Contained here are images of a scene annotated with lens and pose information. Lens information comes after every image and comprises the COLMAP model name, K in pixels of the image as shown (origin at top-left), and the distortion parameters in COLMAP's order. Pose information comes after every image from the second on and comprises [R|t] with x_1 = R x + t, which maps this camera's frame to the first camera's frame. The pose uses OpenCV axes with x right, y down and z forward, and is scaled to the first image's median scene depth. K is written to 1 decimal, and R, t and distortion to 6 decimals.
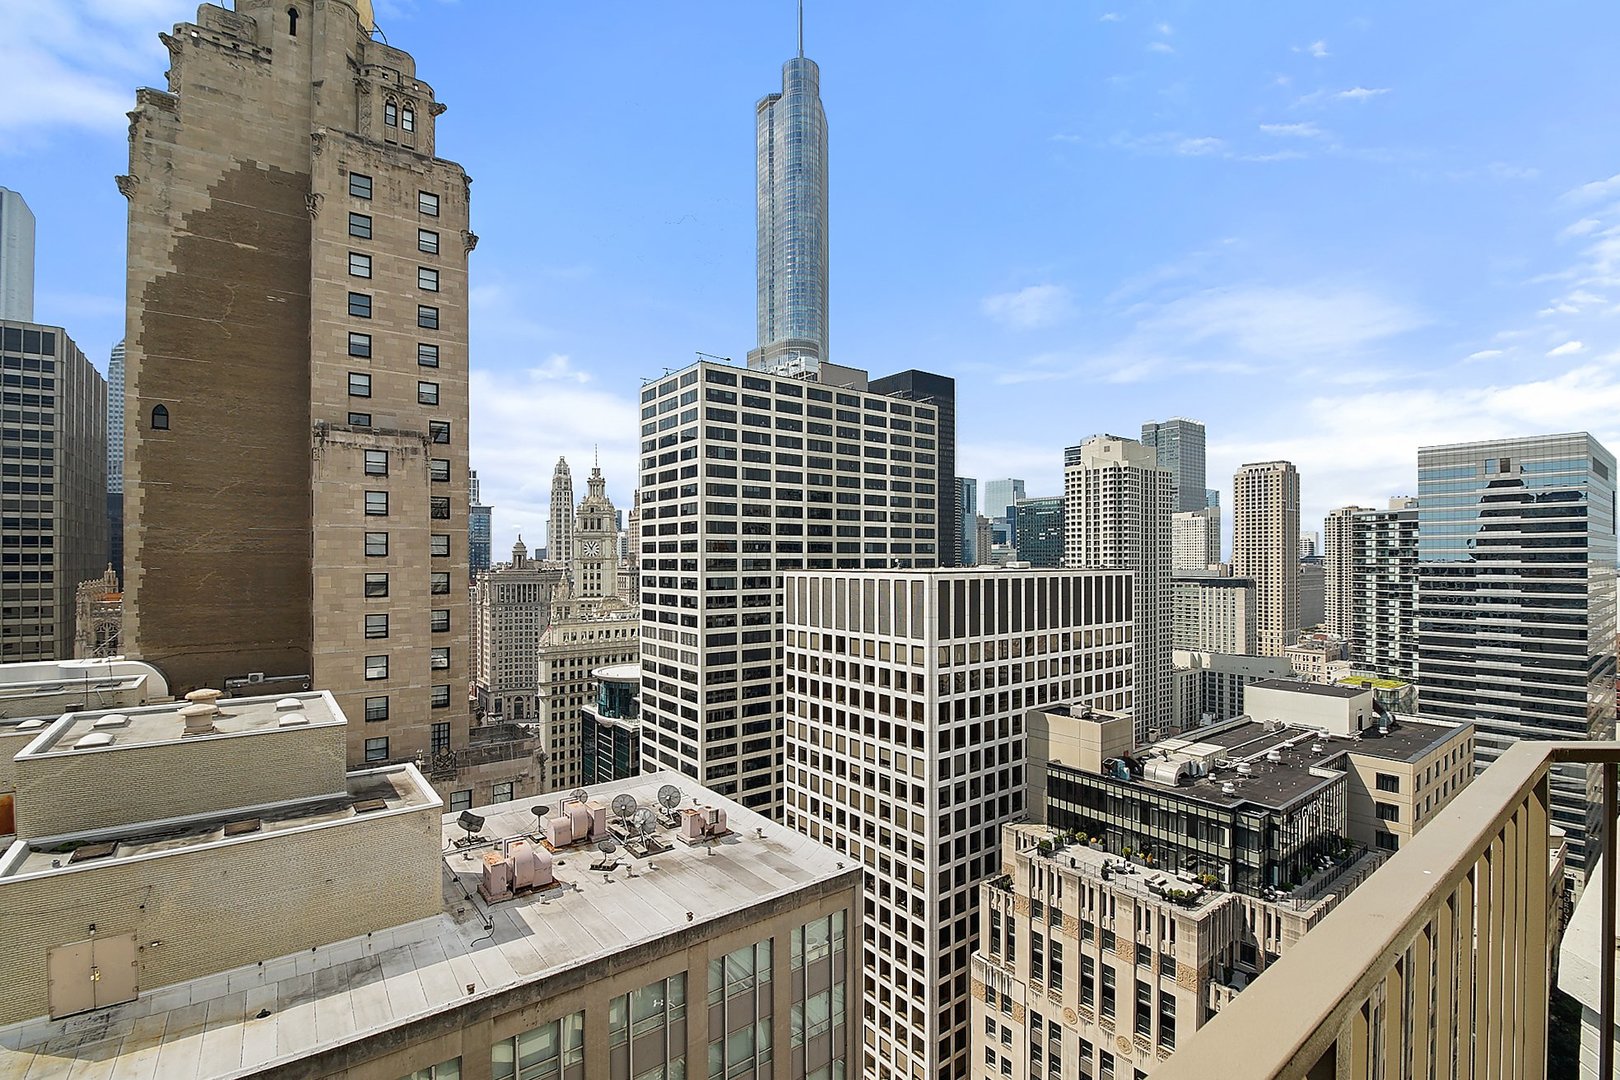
lens RADIAL K [[738.3, 0, 805.4], [0, 738.3, 552.2], [0, 0, 1]] dist [-0.027470, -0.001202]
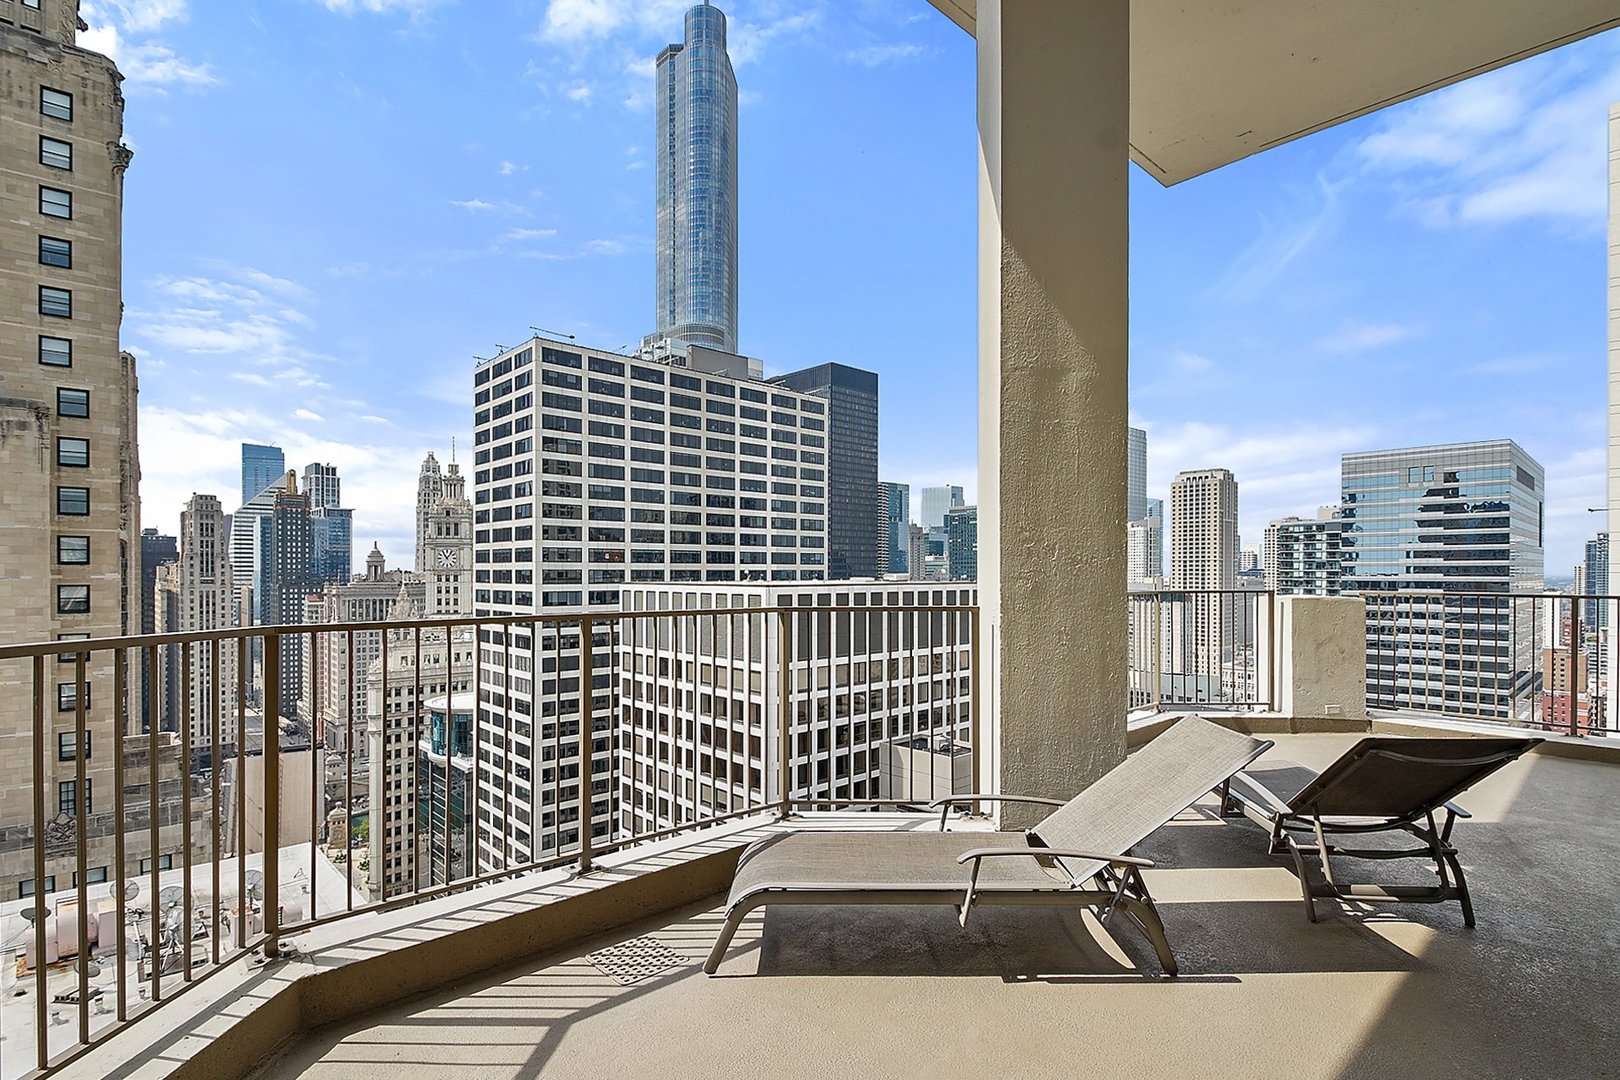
lens RADIAL K [[796.9, 0, 832.3], [0, 796.9, 568.3], [0, 0, 1]] dist [-0.009920, -0.003832]
pose [[0.994837, 0.002435, 0.101452, 0.095678], [-0.002976, 0.999982, 0.005178, 0.001595], [-0.101438, -0.005453, 0.994827, 0.043426]]
